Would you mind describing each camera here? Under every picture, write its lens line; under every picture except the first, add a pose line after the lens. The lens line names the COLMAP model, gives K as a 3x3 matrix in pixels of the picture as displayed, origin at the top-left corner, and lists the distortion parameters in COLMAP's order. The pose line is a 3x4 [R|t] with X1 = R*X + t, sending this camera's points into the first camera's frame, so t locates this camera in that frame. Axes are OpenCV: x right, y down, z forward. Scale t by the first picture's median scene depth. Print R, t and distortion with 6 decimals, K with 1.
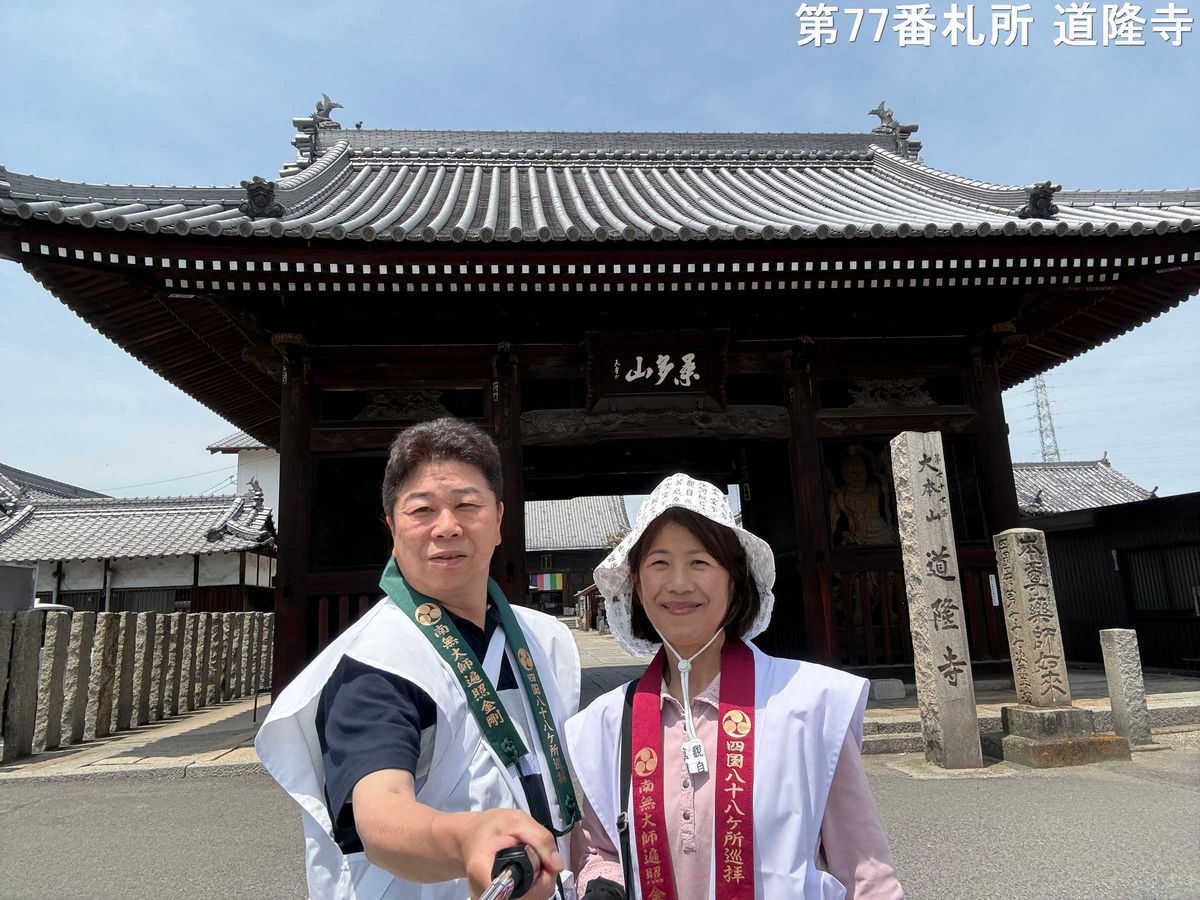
lens RADIAL K [[850.3, 0, 612.5], [0, 850.3, 442.7], [0, 0, 1]] dist [0.106052, -0.131024]
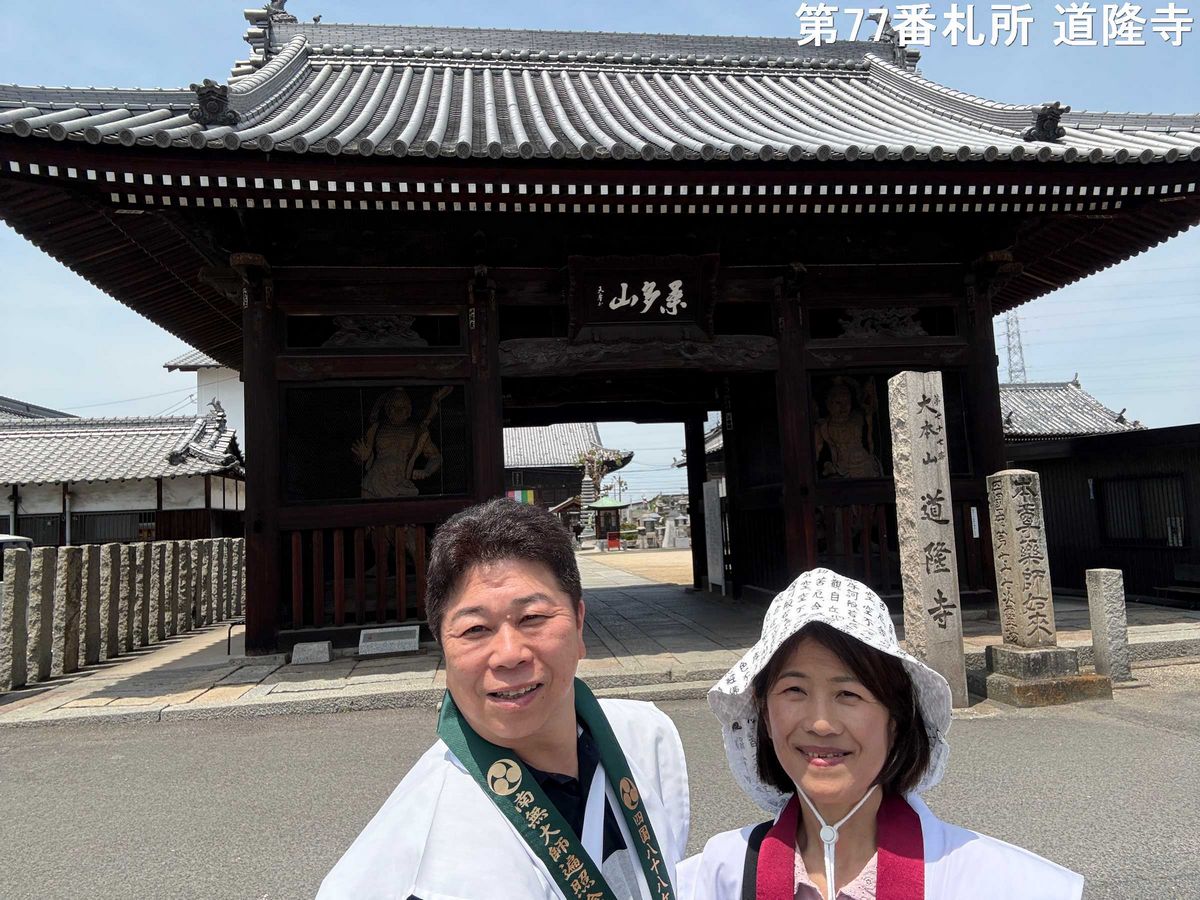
lens RADIAL K [[856.4, 0, 618.5], [0, 856.4, 448.6], [0, 0, 1]] dist [0.098823, -0.123182]
pose [[0.999135, 0.003311, 0.041447, -0.013998], [-0.007653, 0.994437, 0.105050, -0.017800], [-0.040869, -0.105277, 0.993603, 0.026551]]
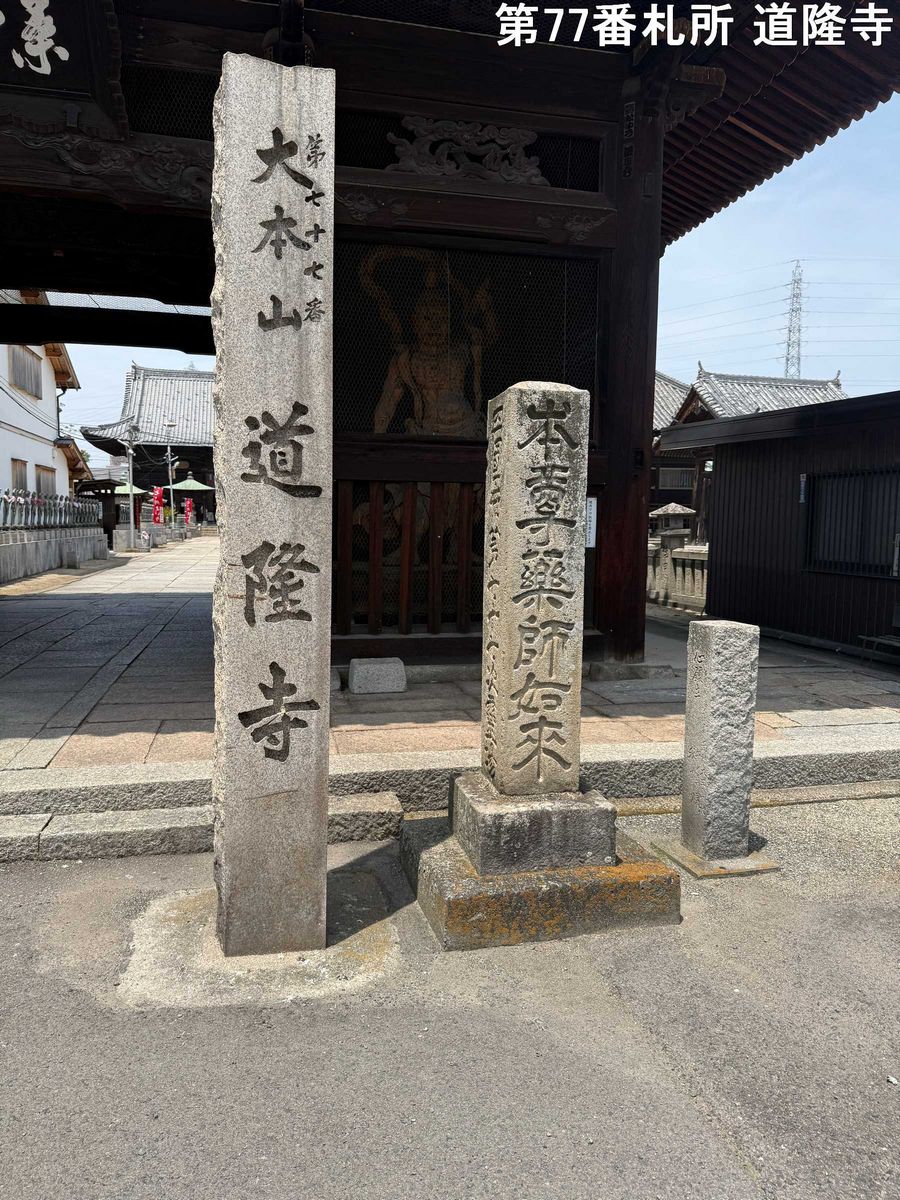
lens RADIAL K [[886.9, 0, 449.2], [0, 886.9, 617.0], [0, 0, 1]] dist [0.081617, -0.083627]
pose [[0.990404, 0.046580, 0.130113, 0.264562], [-0.082936, 0.953436, 0.289967, 0.060055], [-0.110547, -0.297976, 0.948151, 0.397470]]
